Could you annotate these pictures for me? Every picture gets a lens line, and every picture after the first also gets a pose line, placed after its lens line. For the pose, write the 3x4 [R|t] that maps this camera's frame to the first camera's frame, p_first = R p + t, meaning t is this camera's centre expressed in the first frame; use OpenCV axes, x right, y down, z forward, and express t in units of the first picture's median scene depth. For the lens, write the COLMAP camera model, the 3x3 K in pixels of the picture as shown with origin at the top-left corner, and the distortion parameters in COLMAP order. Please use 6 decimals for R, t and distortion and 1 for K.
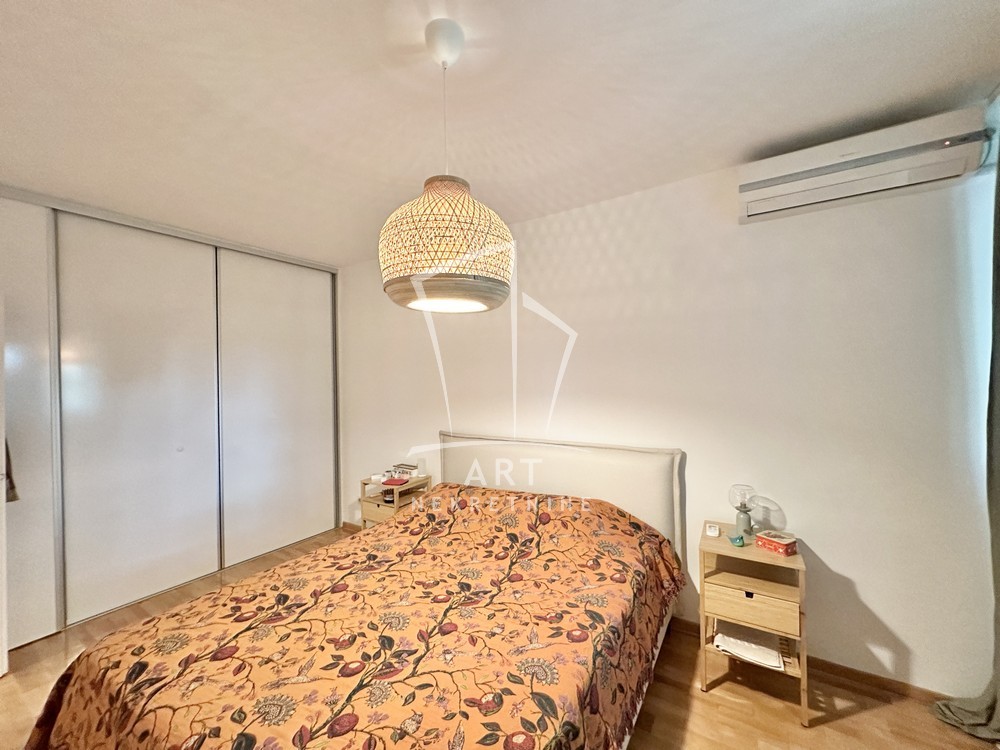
lens RADIAL K [[397.9, 0, 500.0], [0, 397.9, 375.0], [0, 0, 1]] dist [0.000412, 0.000316]
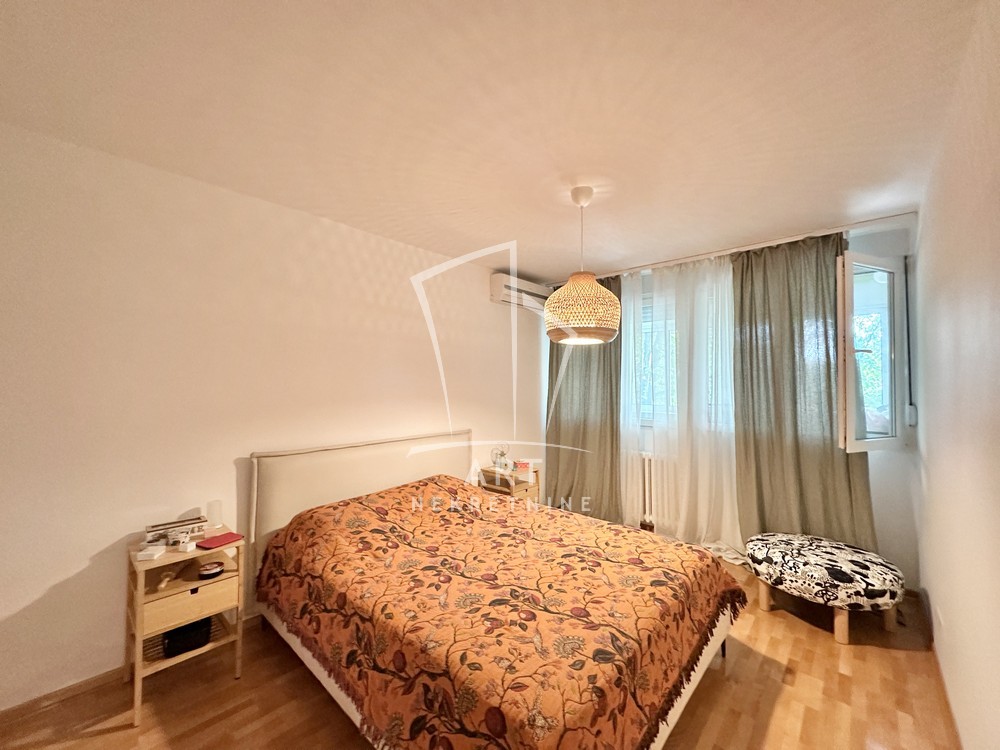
lens RADIAL K [[397.9, 0, 500.0], [0, 397.9, 375.0], [0, 0, 1]] dist [0.000412, 0.000316]
pose [[0.181733, 0.036477, 0.982671, -1.920193], [-0.009046, 0.999331, -0.035422, 0.048117], [-0.983306, -0.002452, 0.181941, 1.030128]]
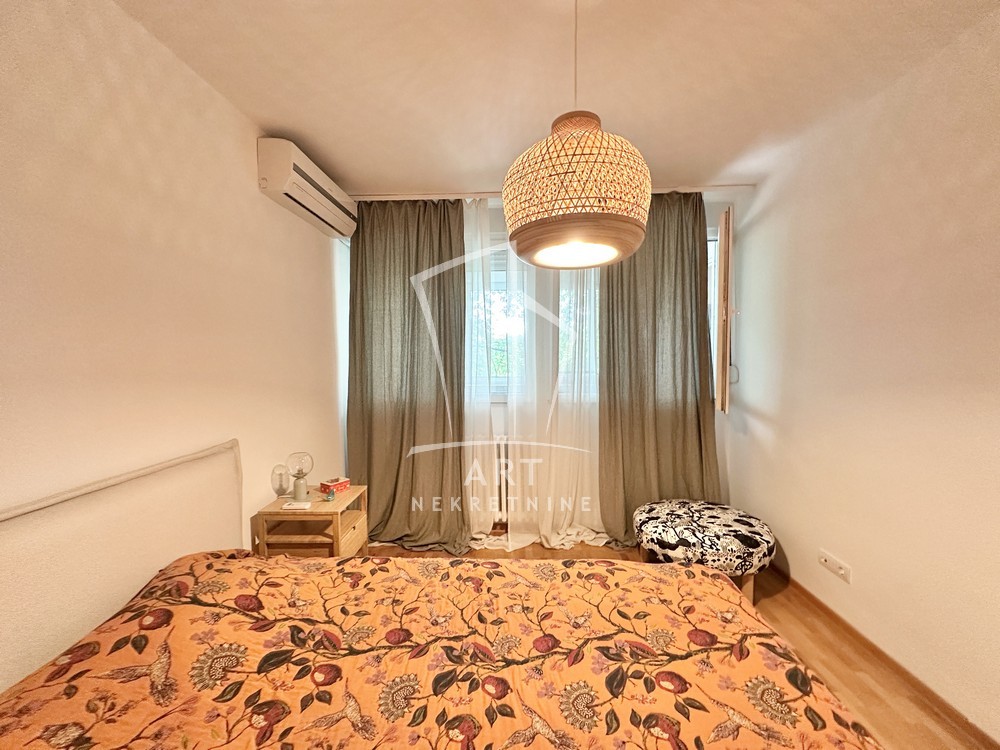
lens RADIAL K [[397.9, 0, 500.0], [0, 397.9, 375.0], [0, 0, 1]] dist [0.000412, 0.000316]
pose [[-0.495915, -0.021955, 0.868094, -0.850714], [0.012254, 0.999404, 0.032276, 0.073892], [-0.868285, 0.026643, -0.495350, 1.616093]]
